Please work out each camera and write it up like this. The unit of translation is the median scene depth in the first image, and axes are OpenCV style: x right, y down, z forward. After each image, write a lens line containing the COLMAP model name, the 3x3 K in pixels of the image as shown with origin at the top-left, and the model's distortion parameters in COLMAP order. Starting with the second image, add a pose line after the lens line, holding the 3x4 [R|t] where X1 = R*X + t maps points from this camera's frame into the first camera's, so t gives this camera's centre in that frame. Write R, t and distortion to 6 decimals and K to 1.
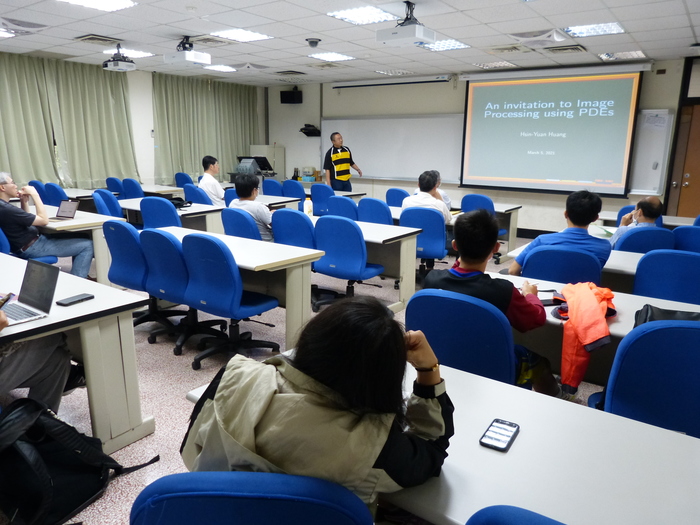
lens RADIAL K [[520.9, 0, 350.1], [0, 520.9, 265.4], [0, 0, 1]] dist [-0.044593, 0.034518]
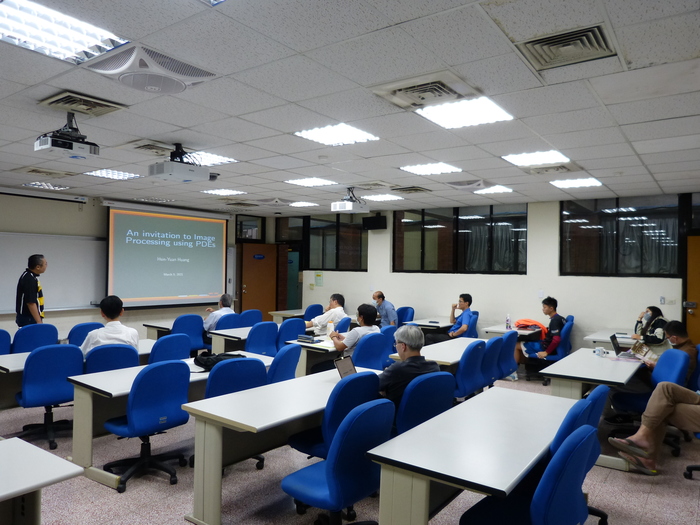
lens RADIAL K [[520.9, 0, 350.6], [0, 520.9, 264.7], [0, 0, 1]] dist [-0.044593, 0.034518]
pose [[-0.006632, -0.011622, 0.999910, -0.945840], [0.207879, 0.978072, 0.012747, -0.192397], [-0.978132, 0.207945, -0.004071, 0.678373]]
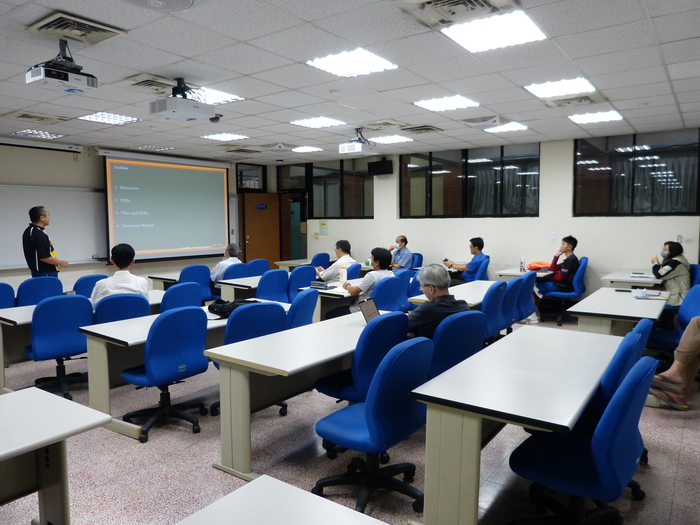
lens RADIAL K [[520.9, 0, 352.8], [0, 520.9, 264.3], [0, 0, 1]] dist [-0.044593, 0.034518]
pose [[-0.017828, -0.100286, 0.994799, -0.917157], [0.230842, 0.967663, 0.101688, -0.182270], [-0.972828, 0.231454, 0.005898, 0.706805]]
